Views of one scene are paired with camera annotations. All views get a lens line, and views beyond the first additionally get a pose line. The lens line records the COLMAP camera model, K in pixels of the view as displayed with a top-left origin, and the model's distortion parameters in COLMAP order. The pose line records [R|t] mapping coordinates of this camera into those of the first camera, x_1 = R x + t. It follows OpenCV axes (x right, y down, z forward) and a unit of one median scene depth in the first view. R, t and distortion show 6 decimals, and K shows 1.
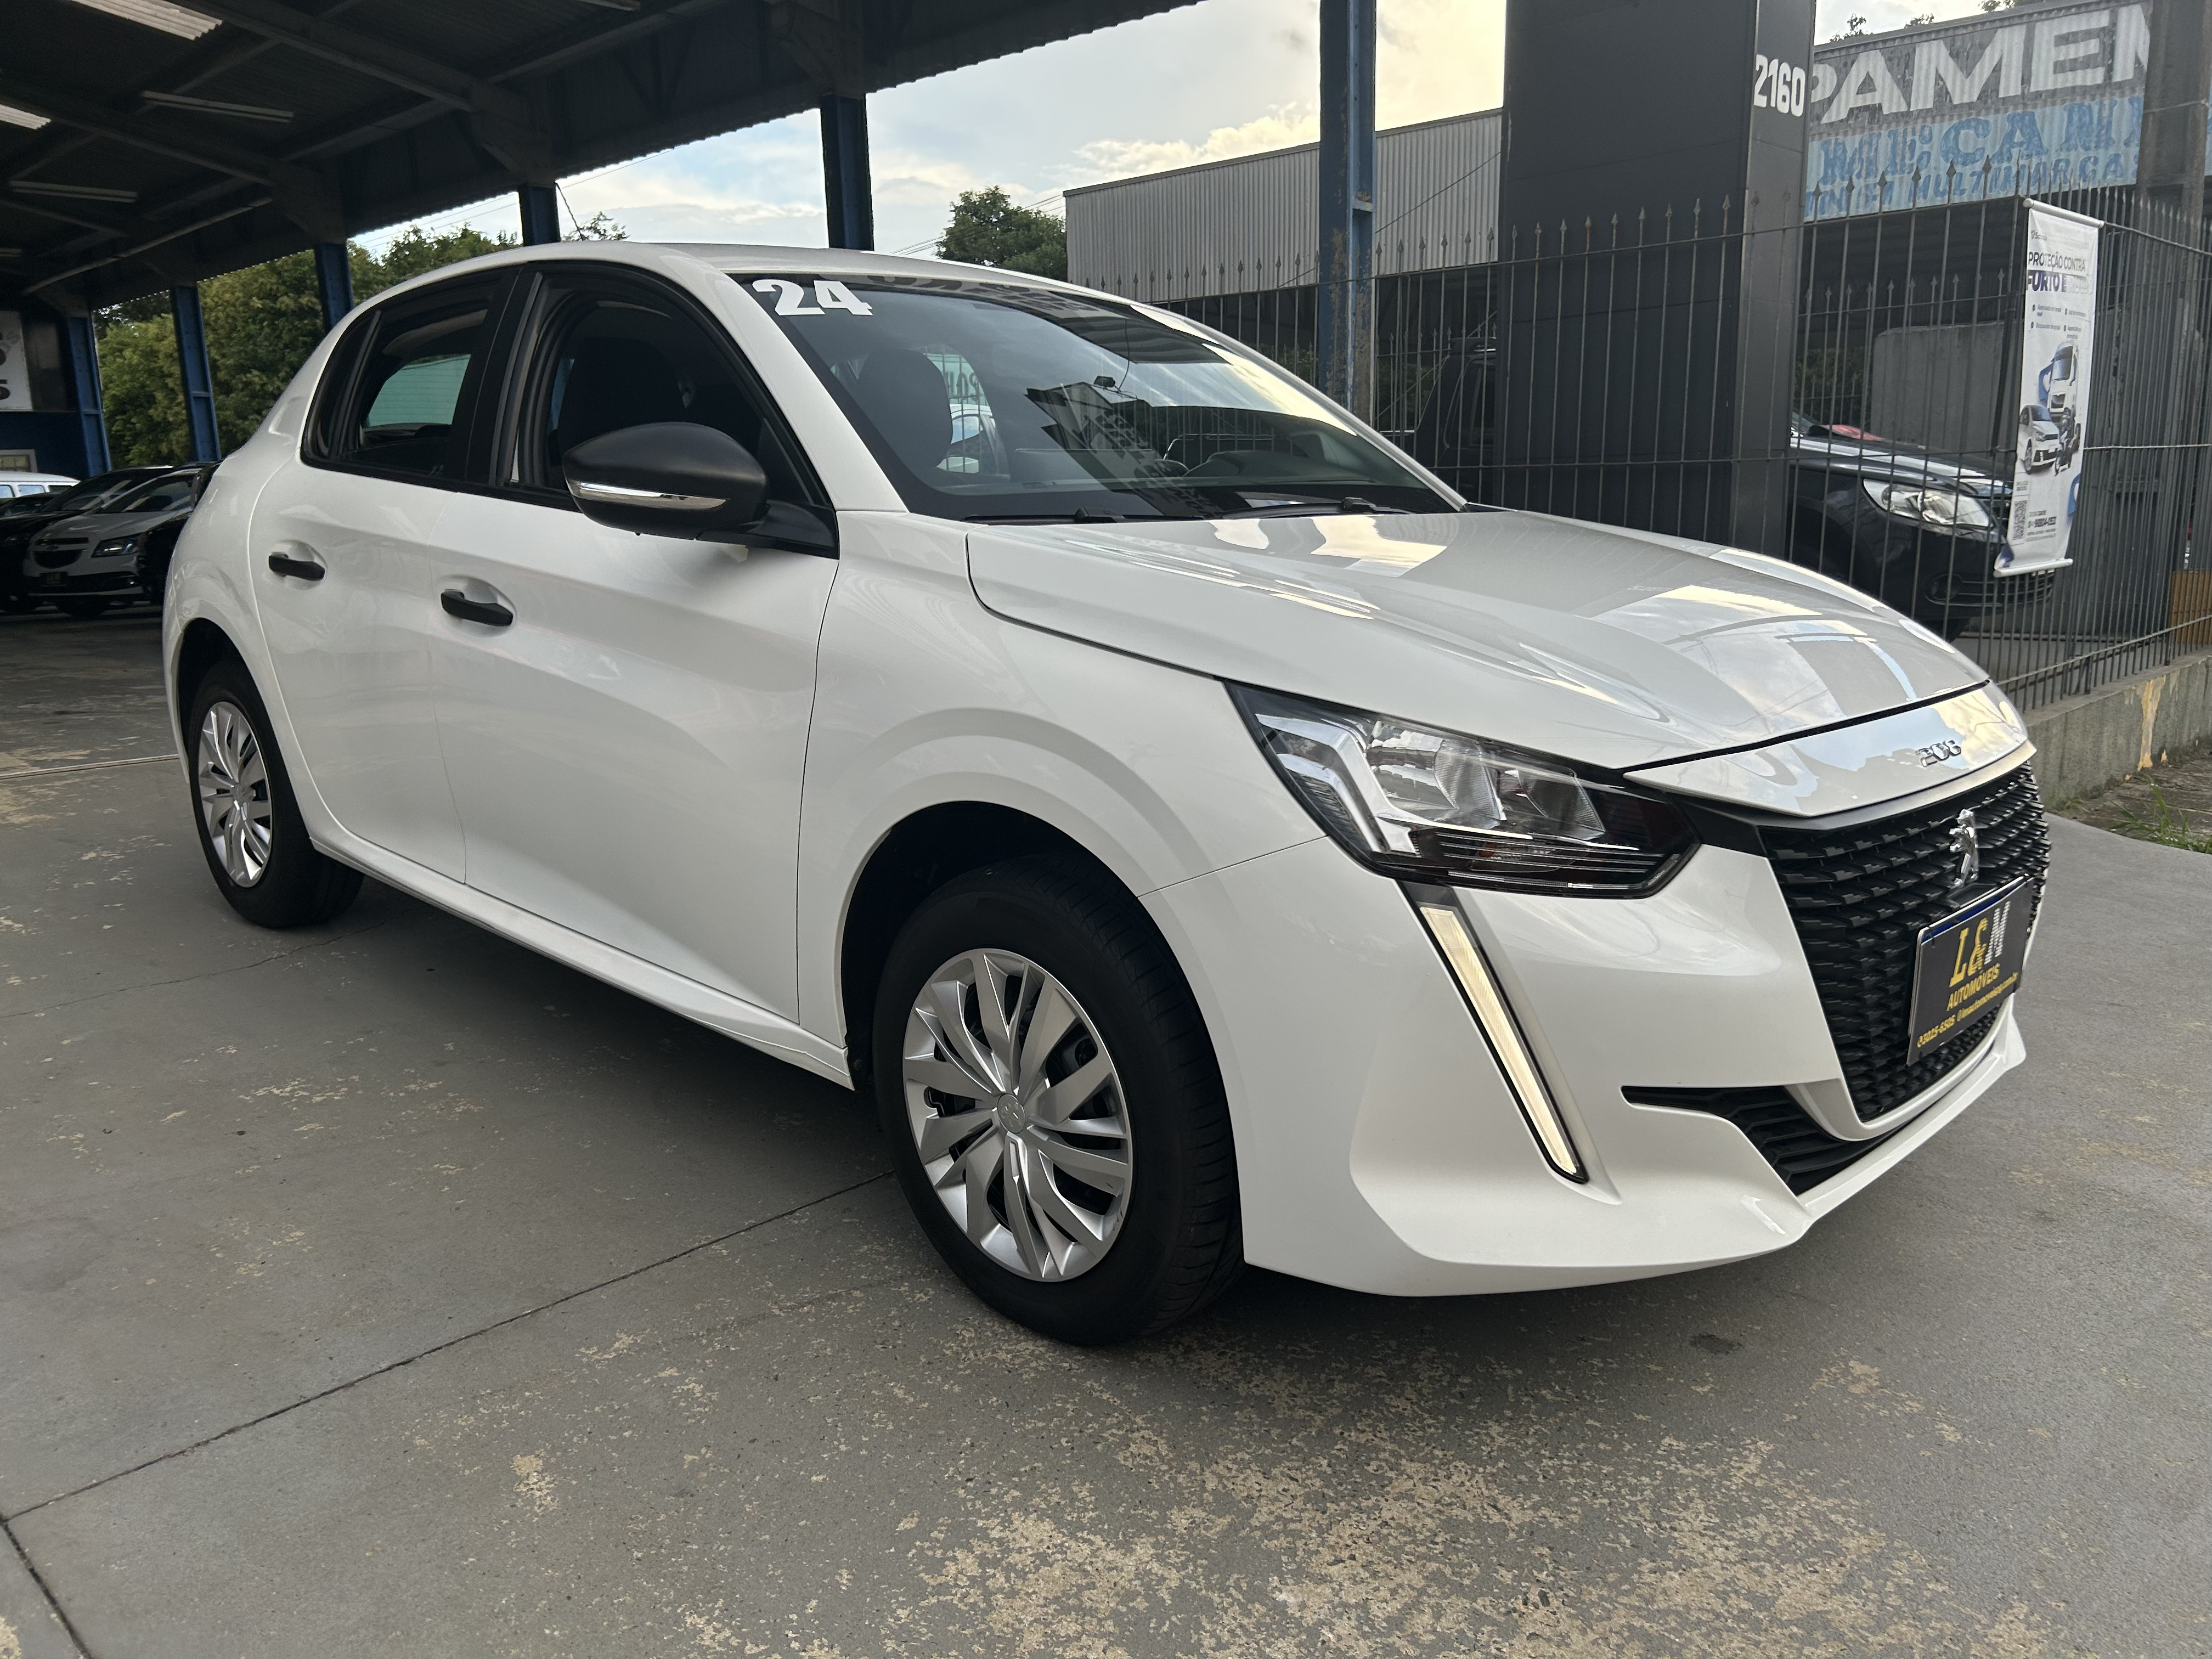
lens RADIAL K [[1685.0, 0, 1113.0], [0, 1685.0, 836.8], [0, 0, 1]] dist [0.042045, -0.046229]
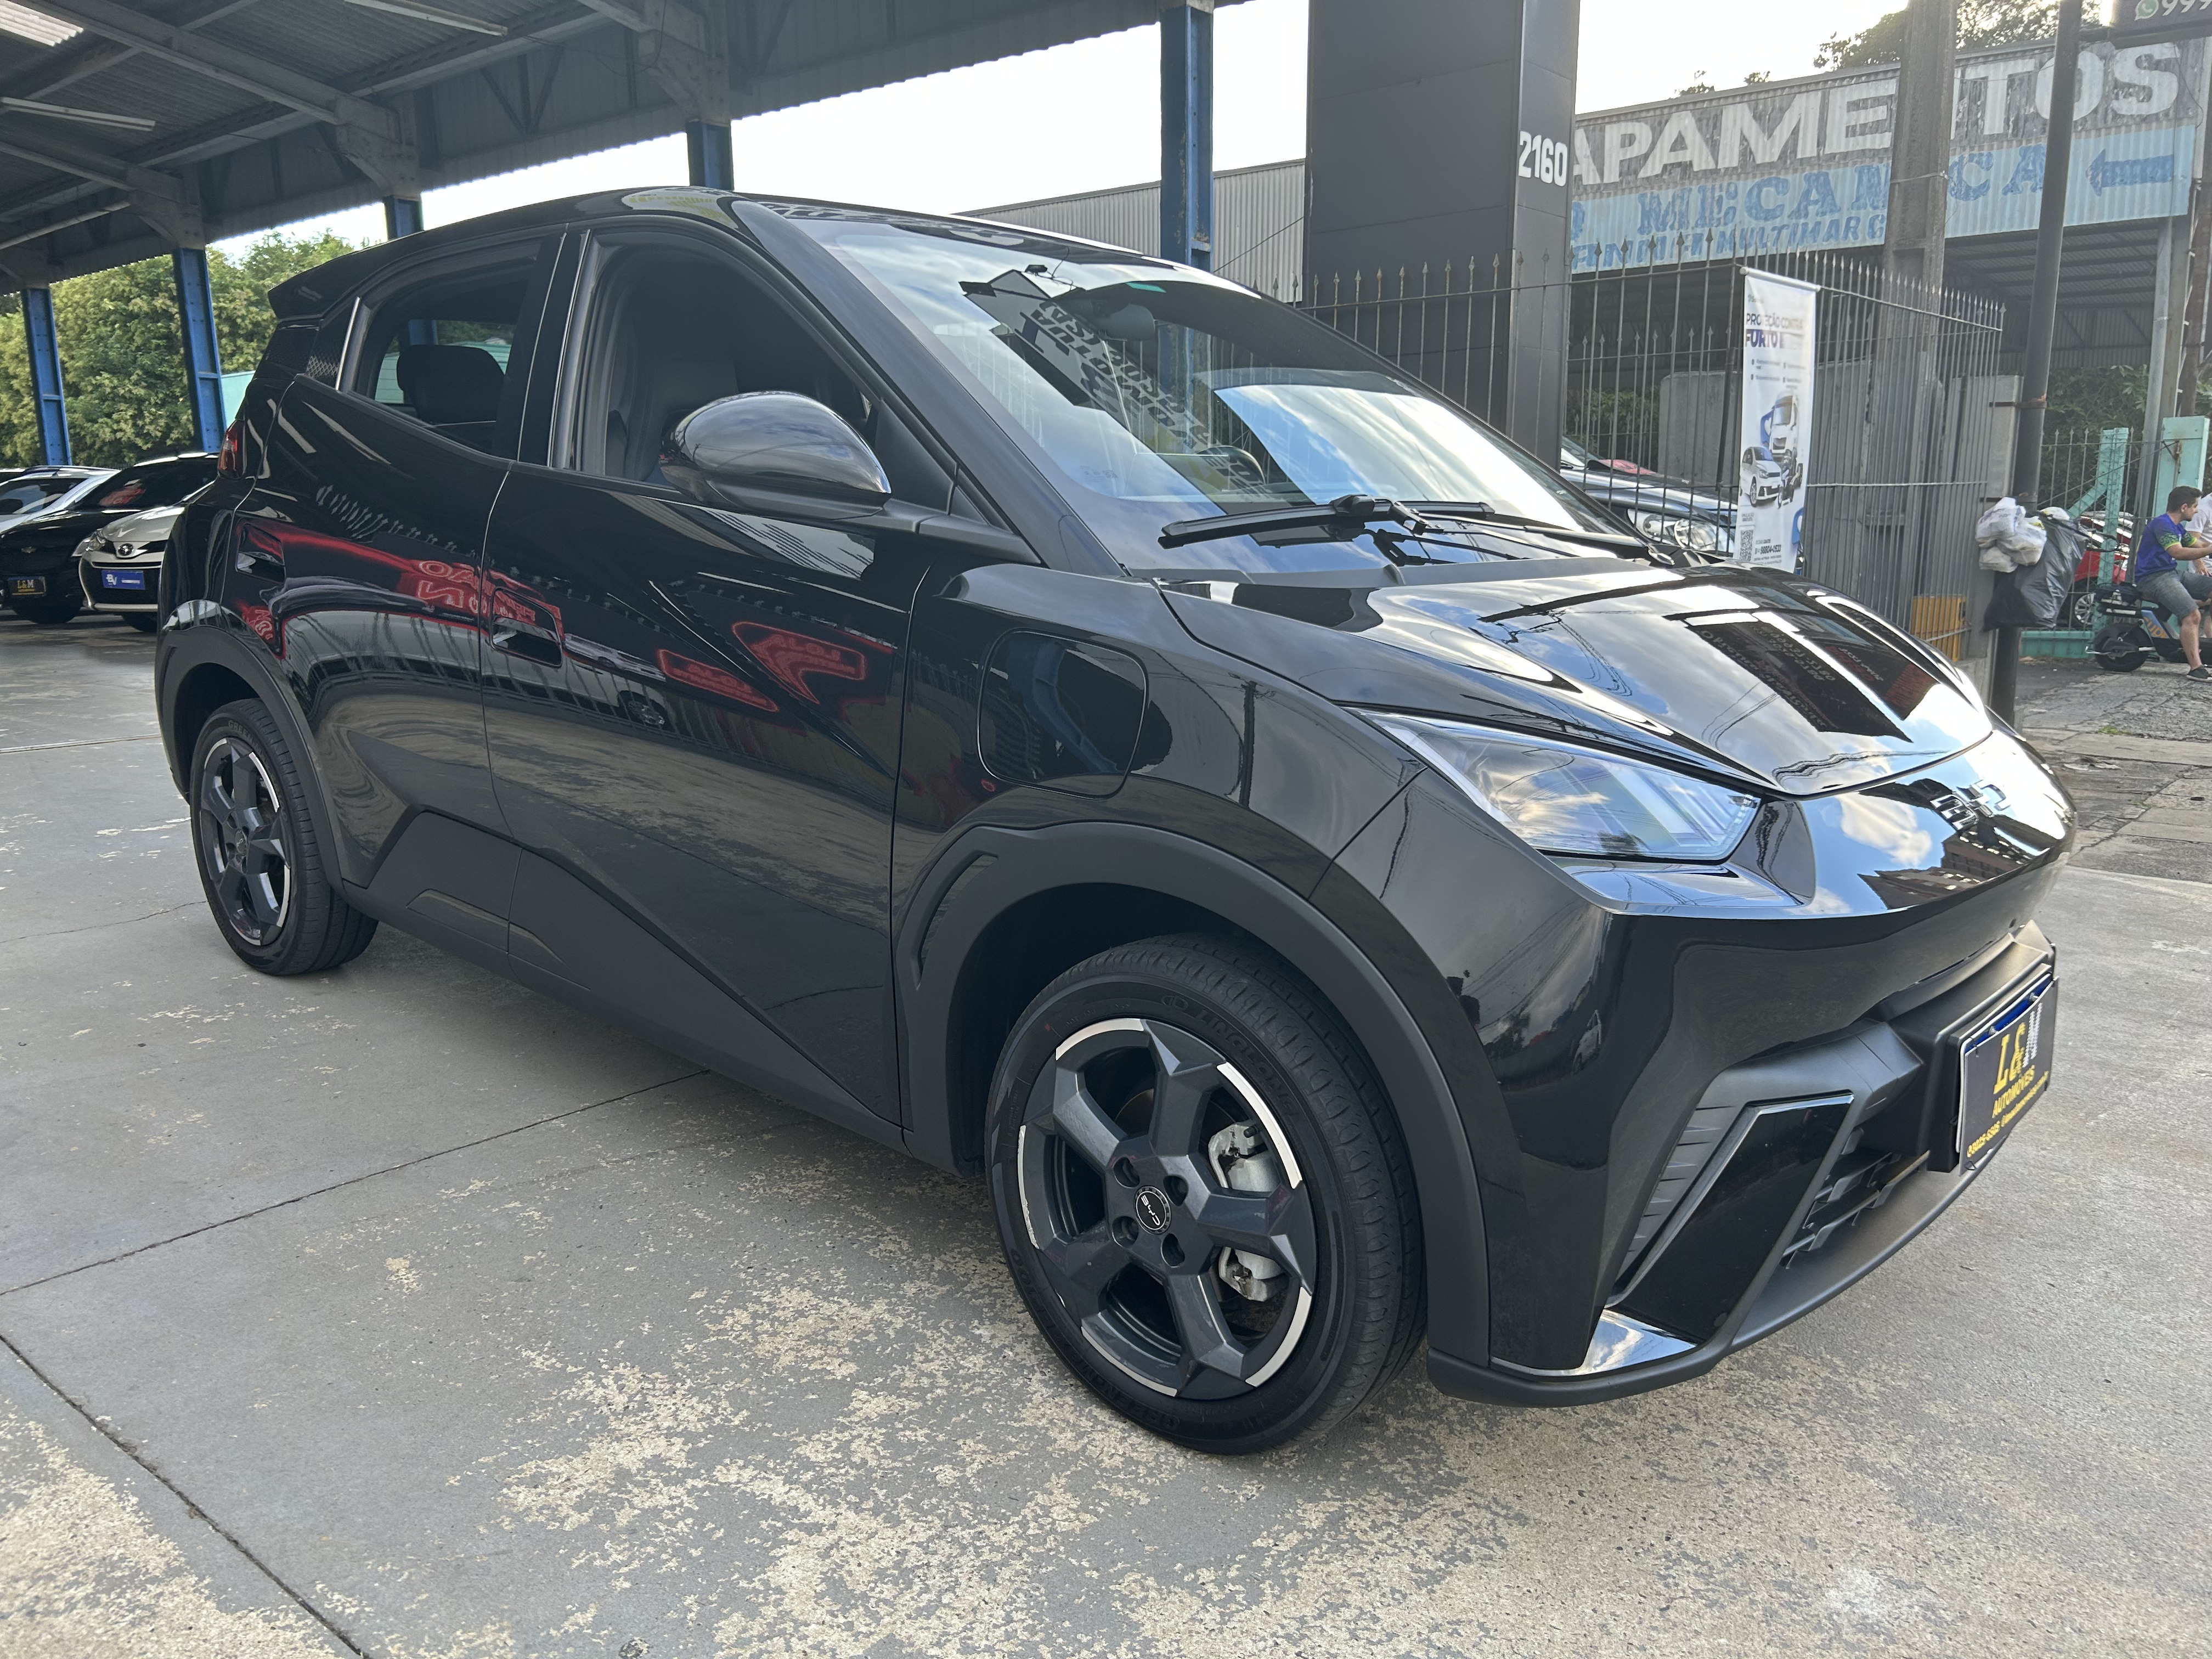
lens RADIAL K [[1683.6, 0, 1108.6], [0, 1683.6, 833.5], [0, 0, 1]] dist [0.041771, -0.043500]
pose [[0.997586, 0.002374, 0.069403, 0.073831], [-0.001468, 0.999913, -0.013099, 0.048881], [-0.069429, 0.012965, 0.997503, -0.233181]]
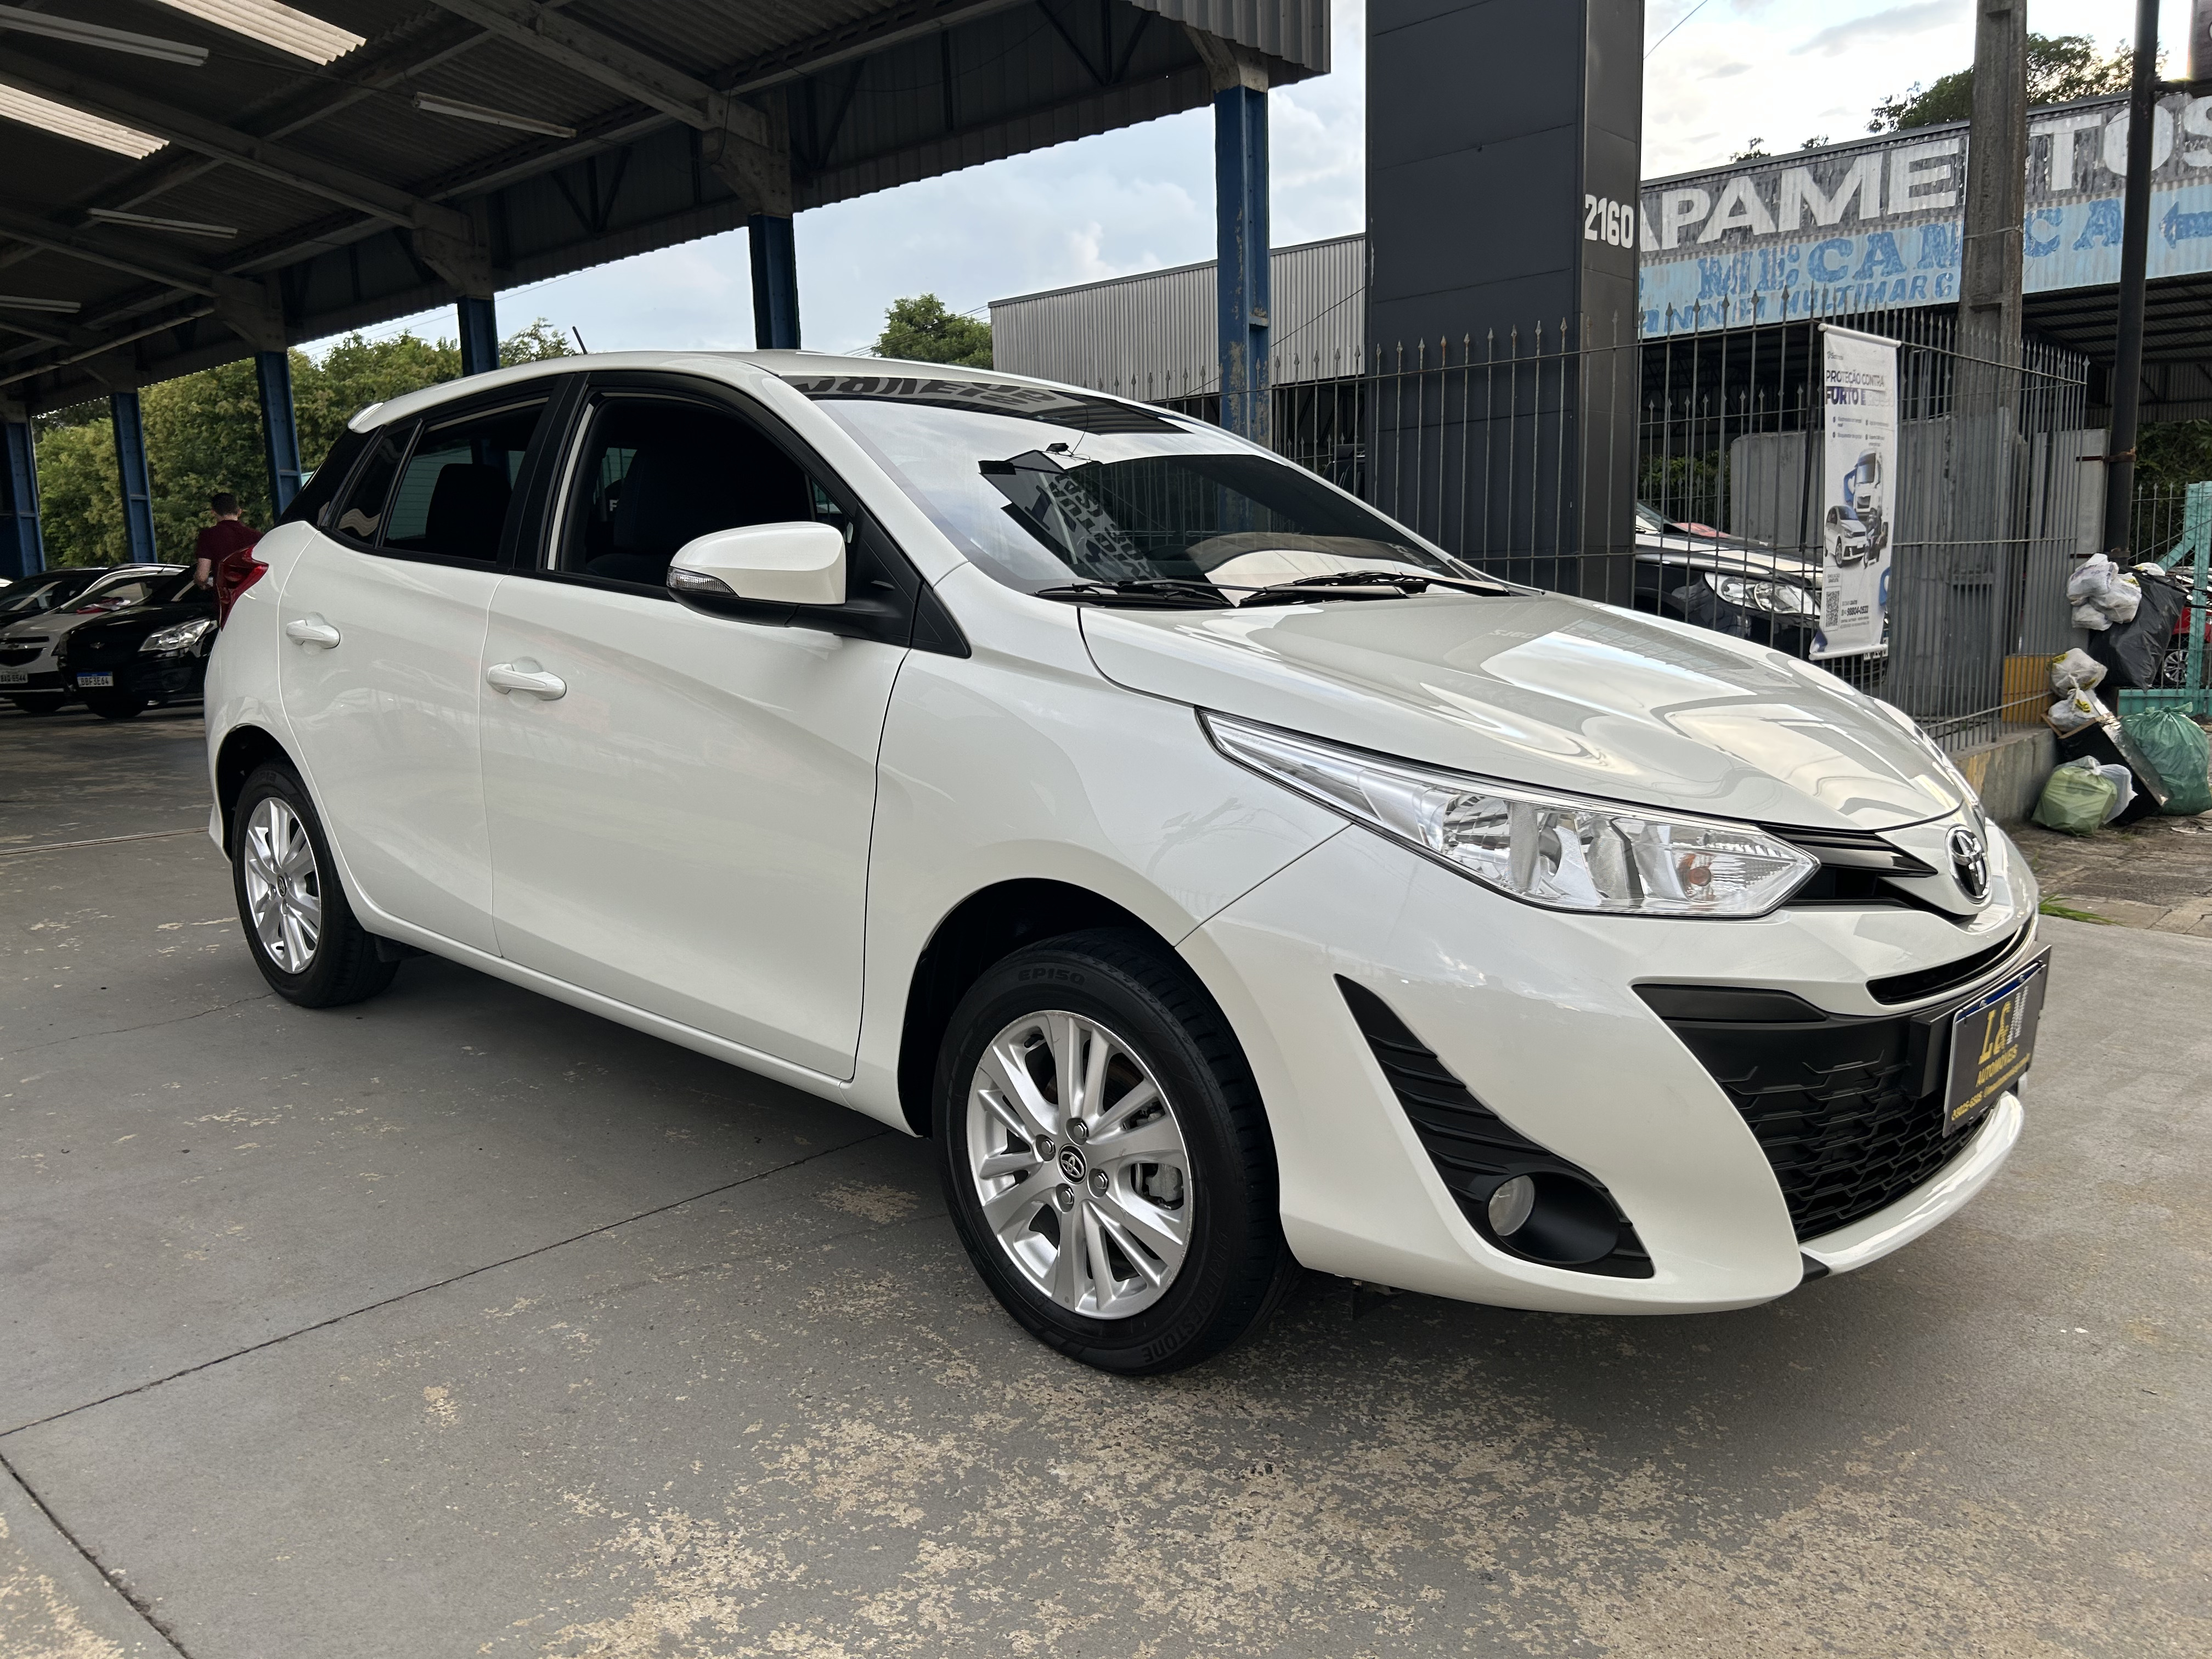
lens RADIAL K [[1685.5, 0, 1104.9], [0, 1685.5, 832.1], [0, 0, 1]] dist [0.034477, -0.032629]
pose [[0.999497, -0.008622, 0.030513, 0.069313], [0.010384, 0.998259, -0.058053, 0.039259], [-0.029960, 0.058341, 0.997847, -0.170129]]
